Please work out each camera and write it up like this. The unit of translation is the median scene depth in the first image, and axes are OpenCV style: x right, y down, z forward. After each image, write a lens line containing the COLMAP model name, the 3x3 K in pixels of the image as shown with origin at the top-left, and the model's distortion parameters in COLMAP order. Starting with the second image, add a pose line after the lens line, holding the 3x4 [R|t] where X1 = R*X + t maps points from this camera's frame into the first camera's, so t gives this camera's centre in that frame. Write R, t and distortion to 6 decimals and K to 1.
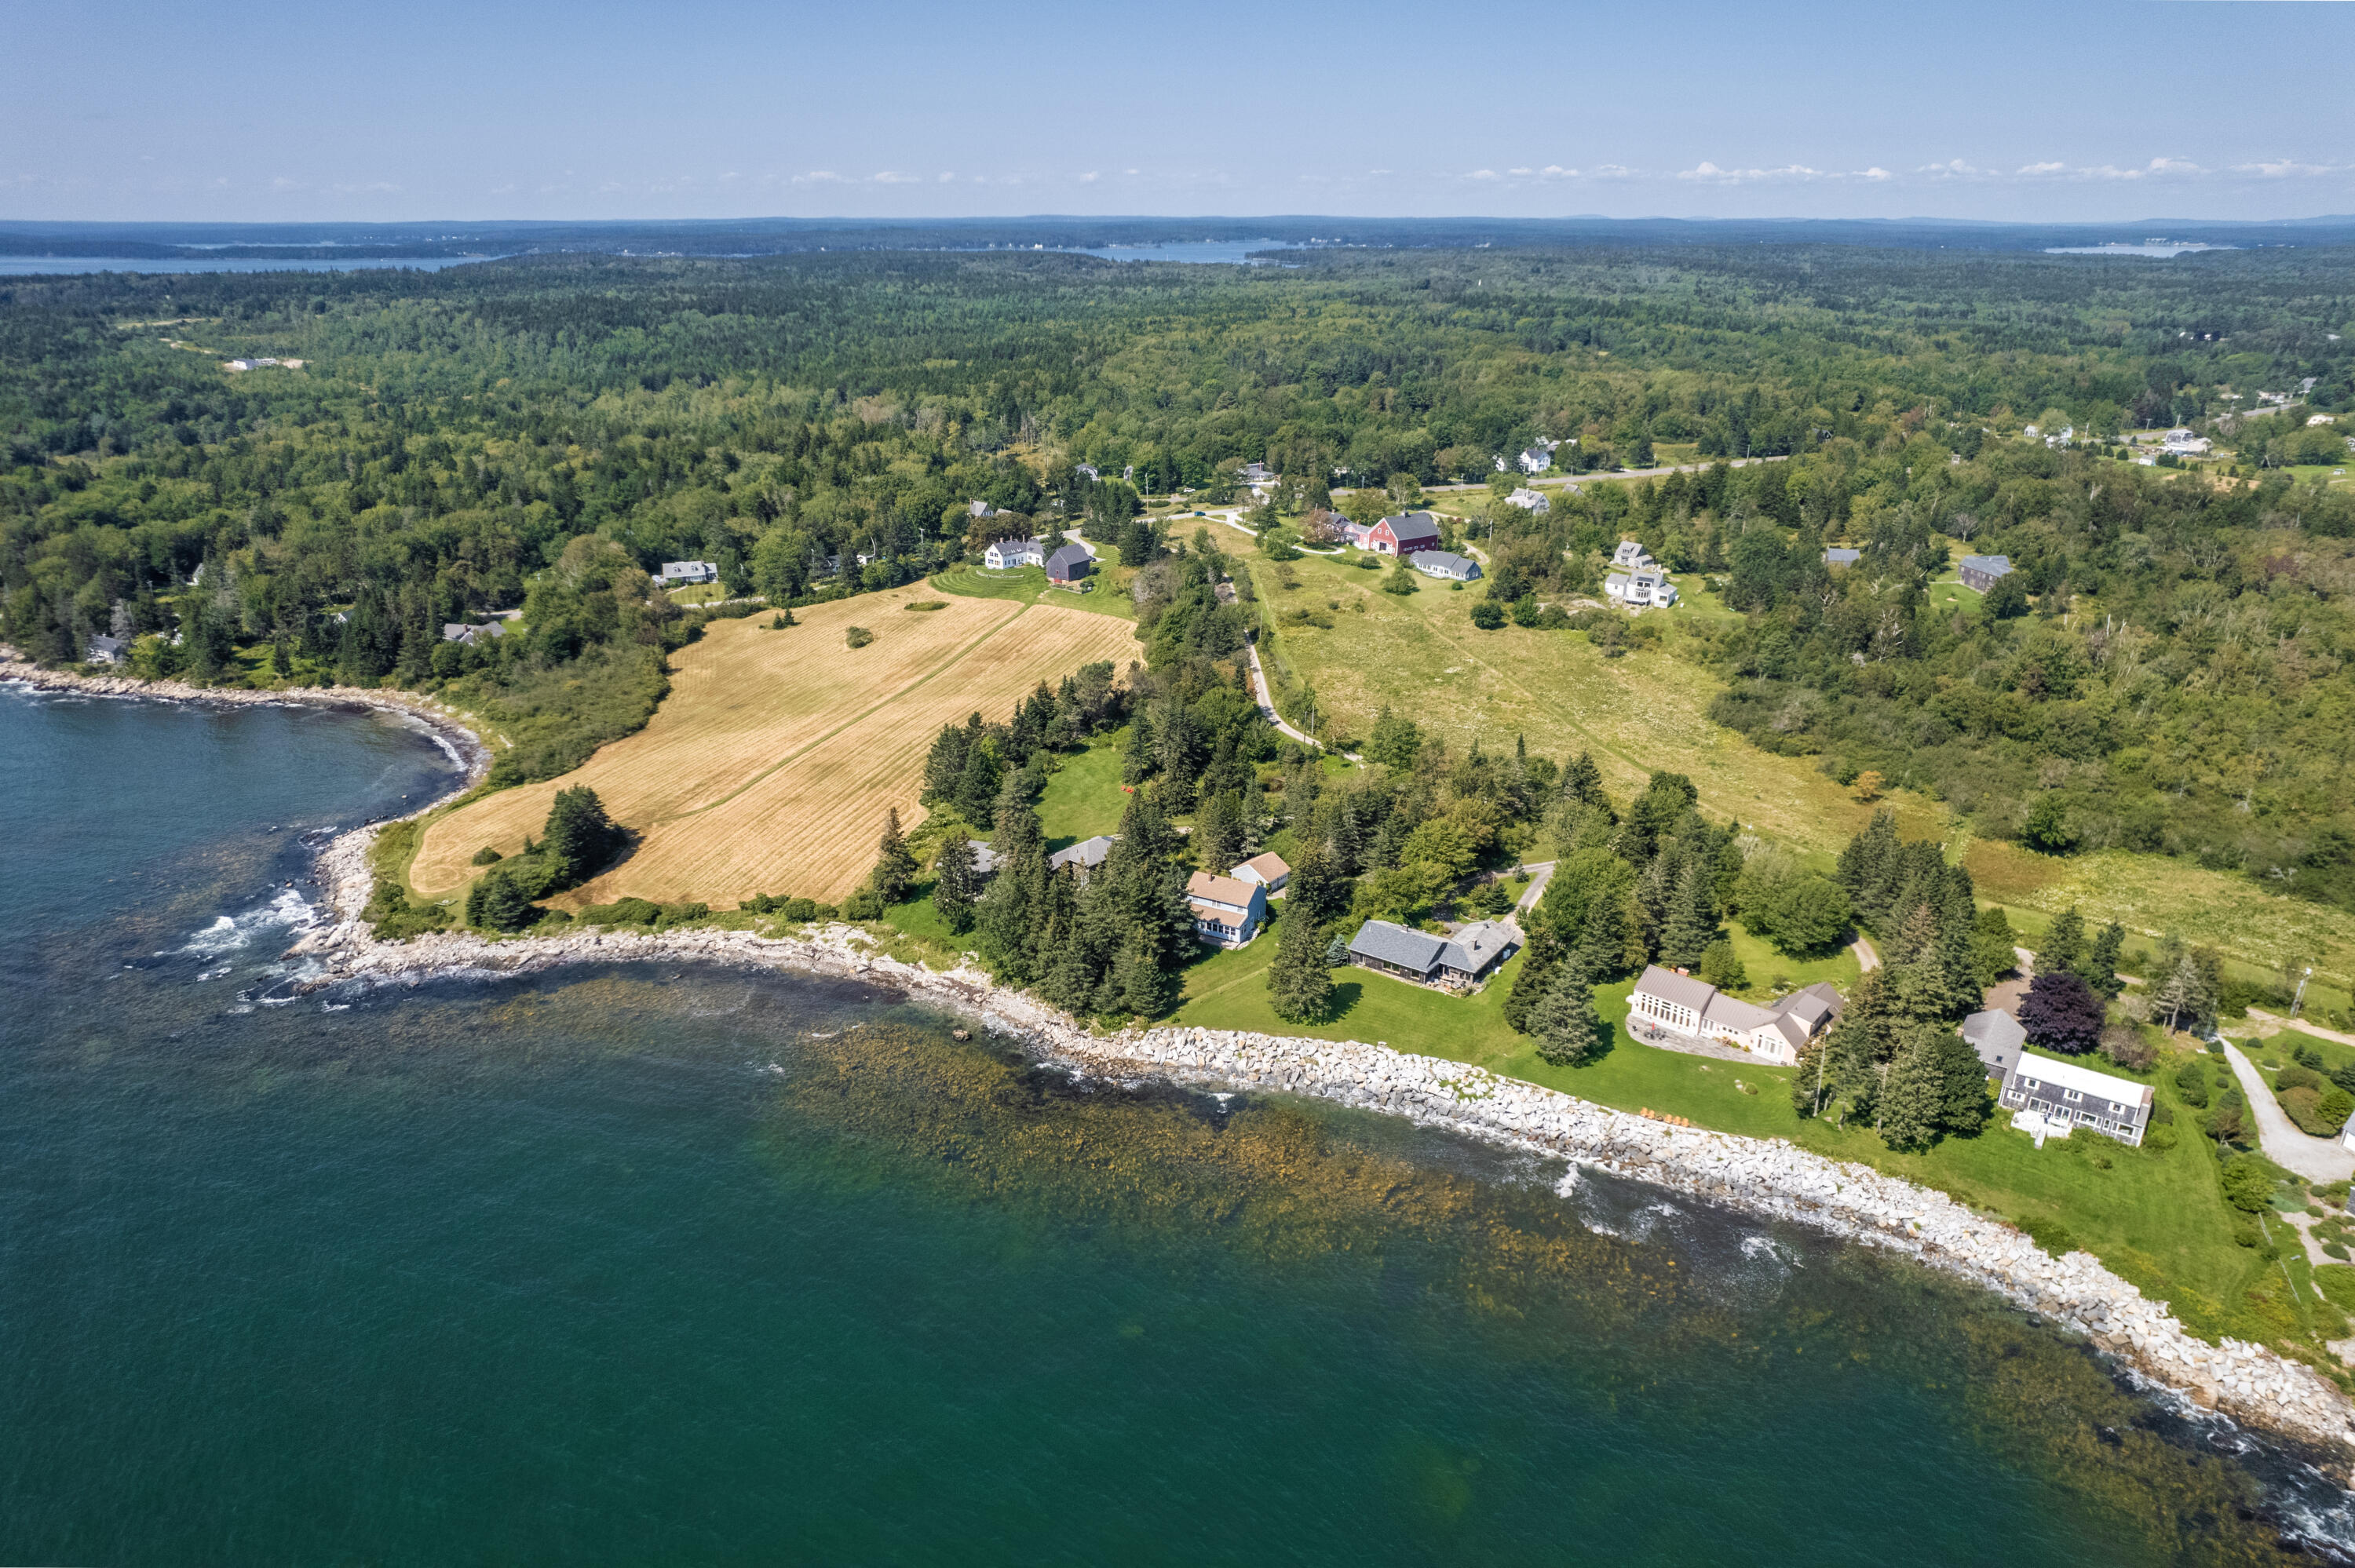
lens RADIAL K [[1502.8, 0, 1175.6], [0, 1502.8, 805.6], [0, 0, 1]] dist [-0.061365, 0.052616]
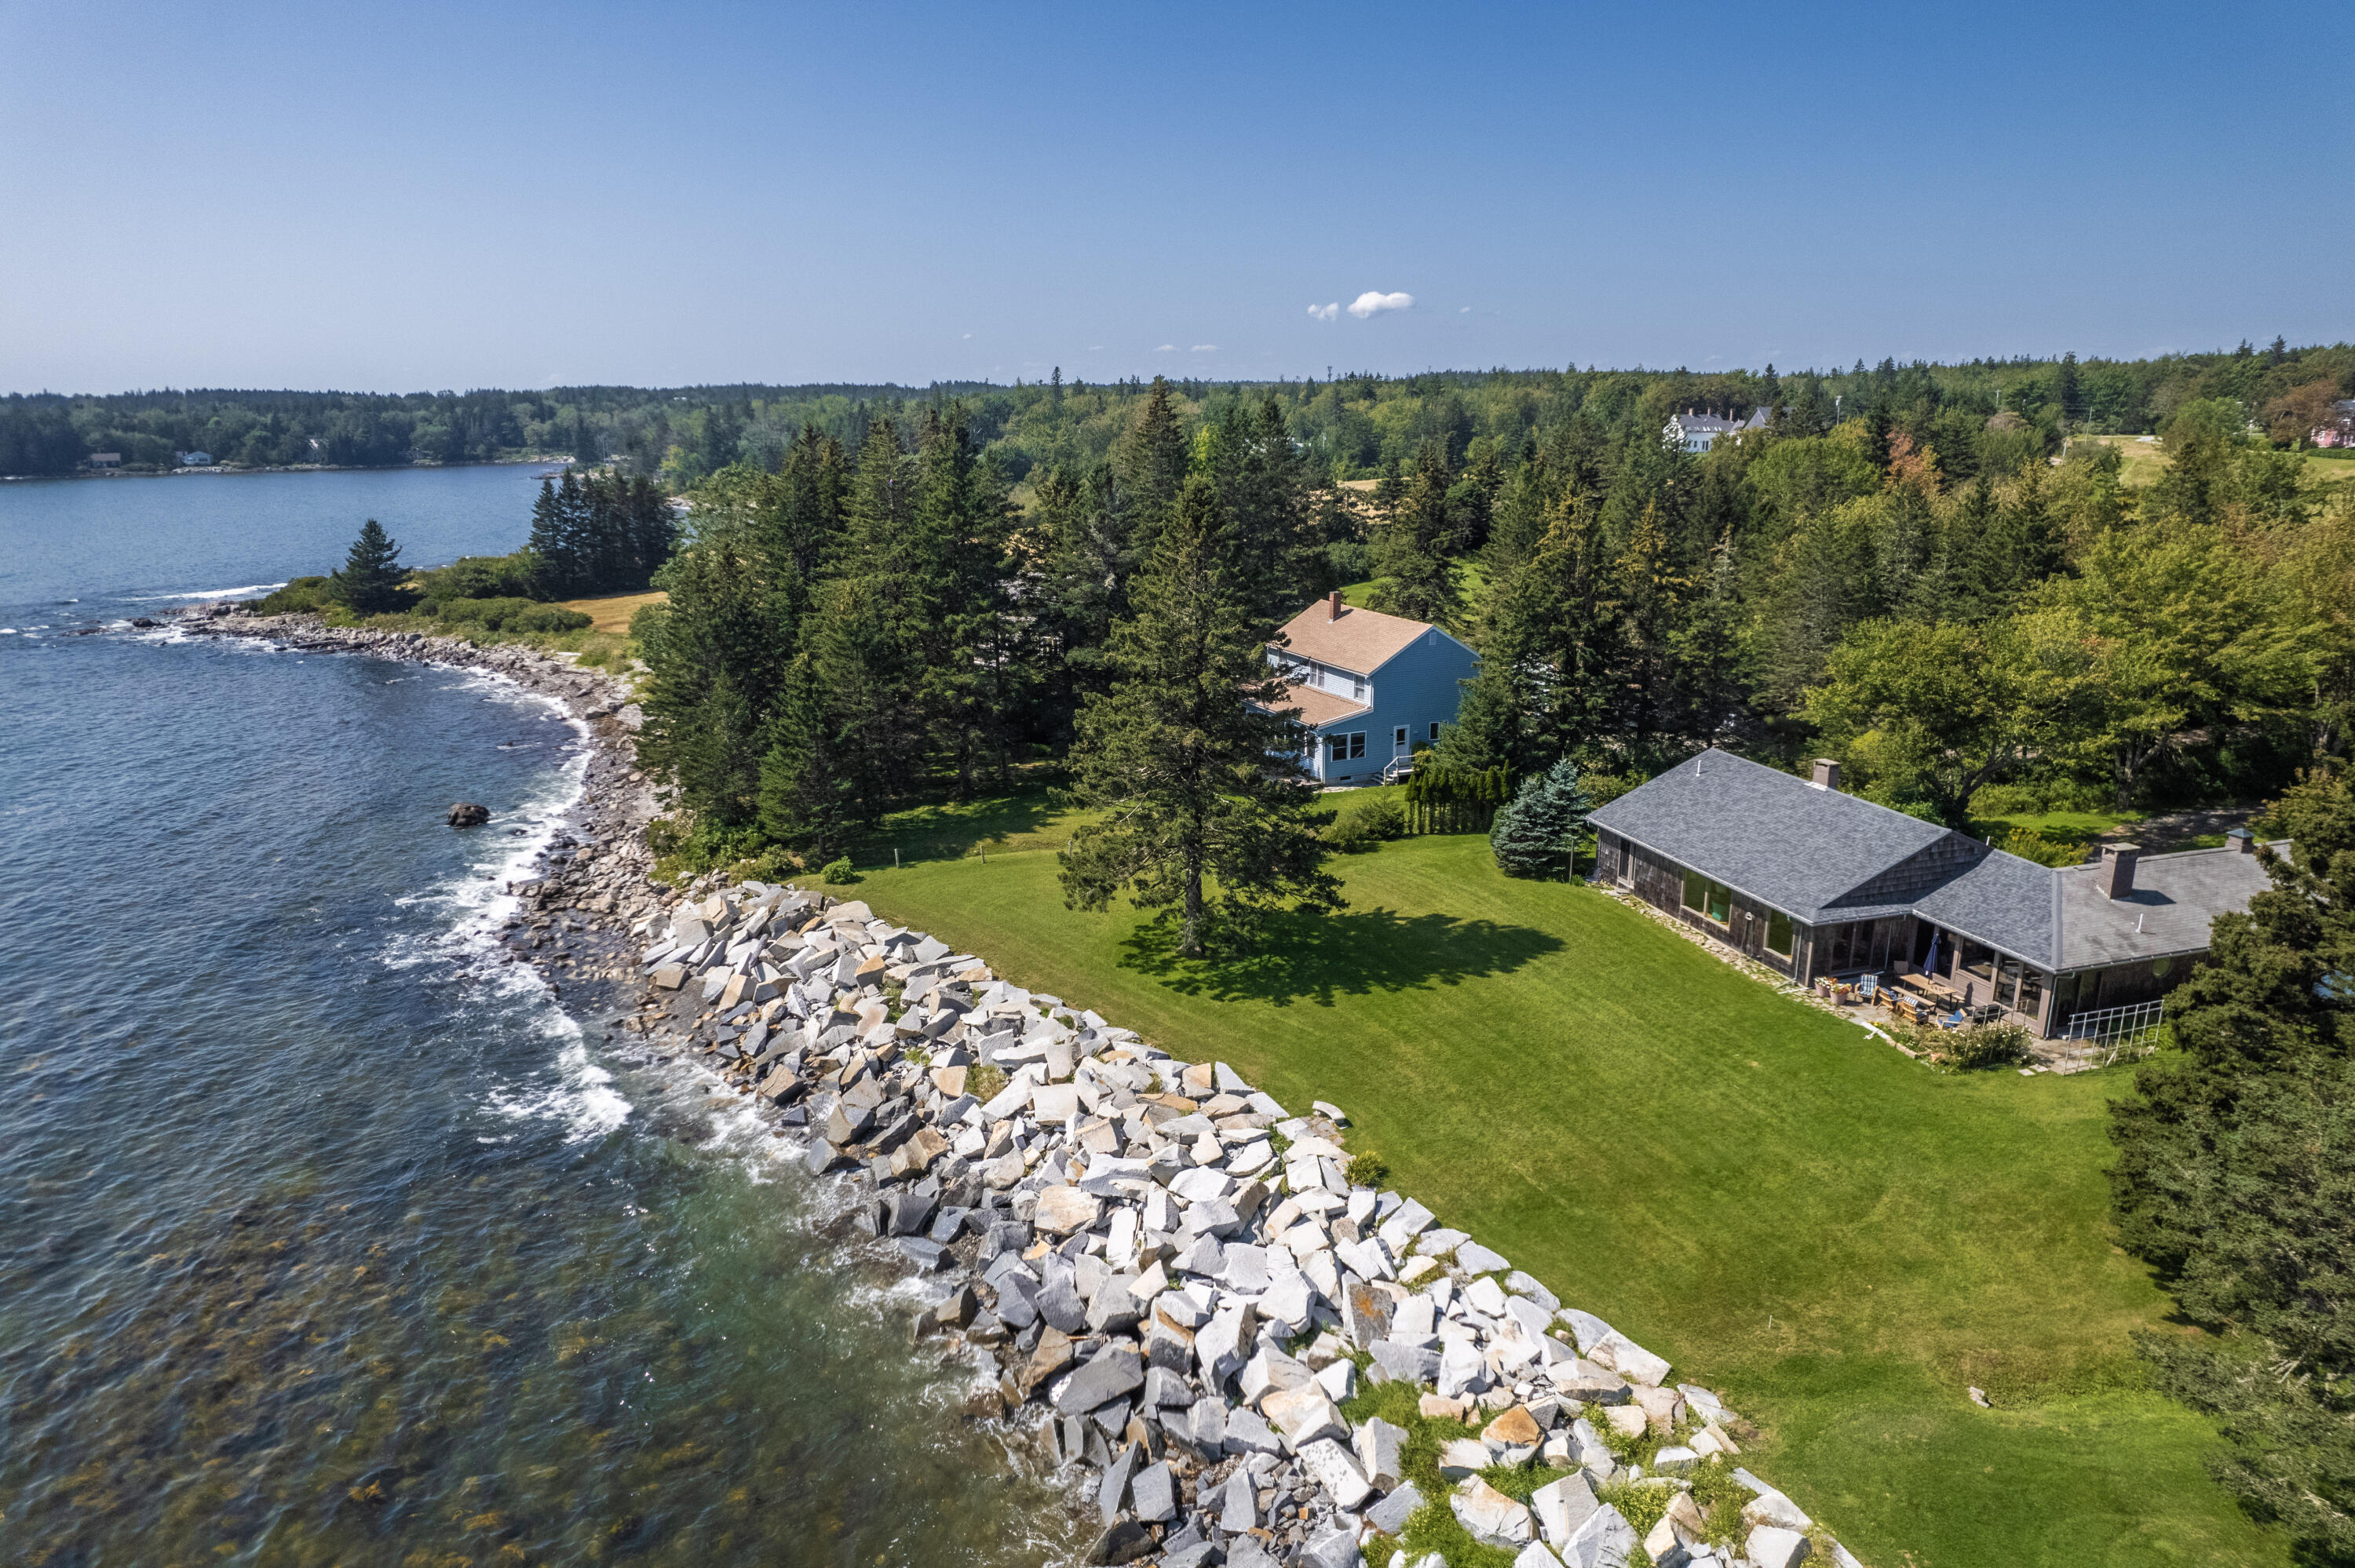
lens RADIAL K [[1502.8, 0, 1173.4], [0, 1502.8, 817.8], [0, 0, 1]] dist [-0.061365, 0.052616]
pose [[0.795690, 0.156198, -0.585218, 0.206977], [-0.214973, 0.976103, -0.031760, 0.116686], [0.566272, 0.151077, 0.810254, 0.730334]]
